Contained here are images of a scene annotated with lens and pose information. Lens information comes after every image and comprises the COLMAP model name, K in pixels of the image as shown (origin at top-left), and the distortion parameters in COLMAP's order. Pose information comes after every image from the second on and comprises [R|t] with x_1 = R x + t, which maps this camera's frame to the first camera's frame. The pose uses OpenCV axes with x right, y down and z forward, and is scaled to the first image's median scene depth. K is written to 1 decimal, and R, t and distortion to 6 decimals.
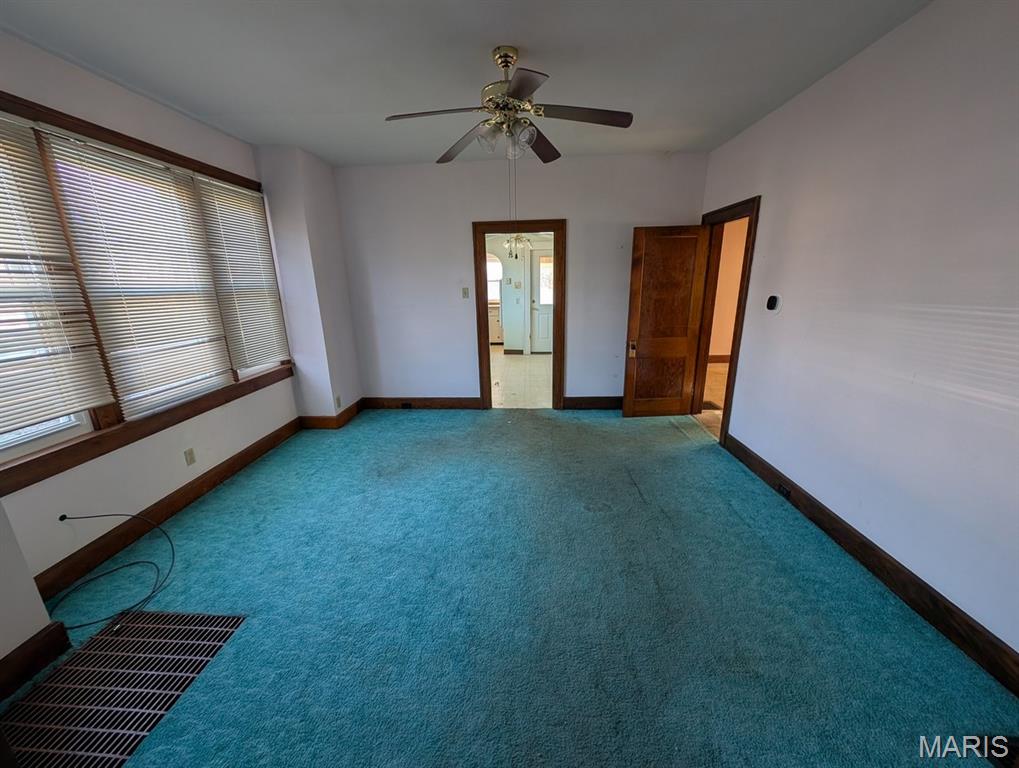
lens RADIAL K [[383.1, 0, 506.8], [0, 383.1, 382.4], [0, 0, 1]] dist [-0.001294, -0.000467]
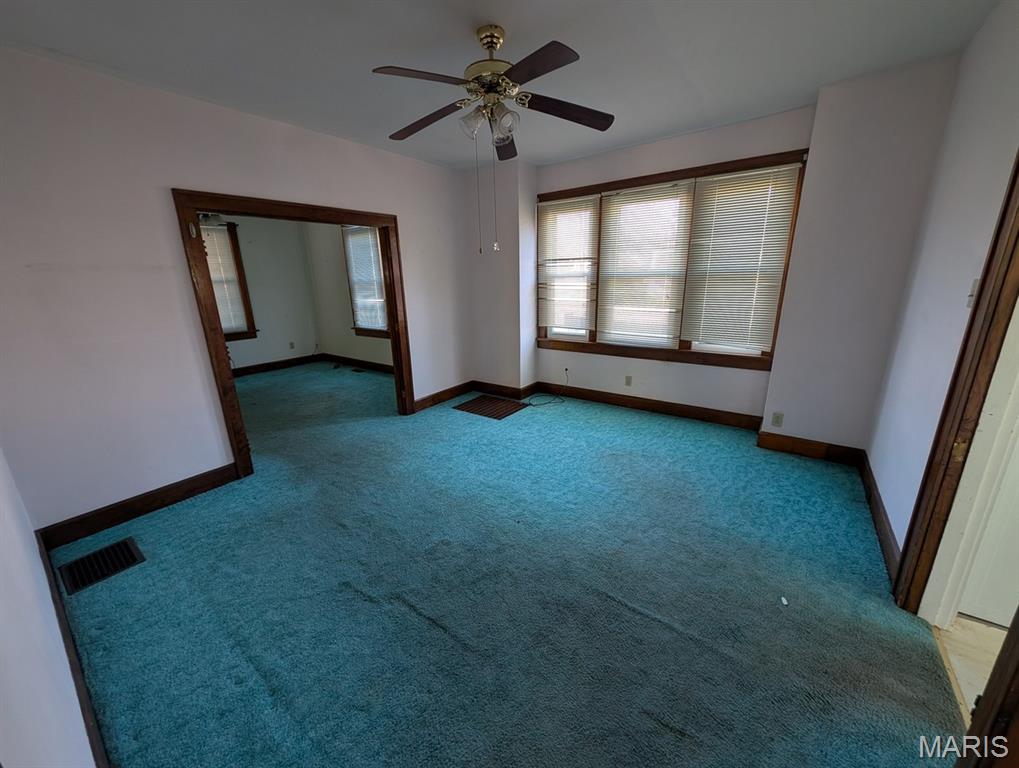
lens RADIAL K [[383.1, 0, 506.8], [0, 383.1, 382.4], [0, 0, 1]] dist [-0.001294, -0.000467]
pose [[-0.553636, 0.253451, -0.793252, 0.580940], [-0.180690, 0.893306, 0.411528, -0.297043], [0.812920, 0.371169, -0.448771, 1.088884]]
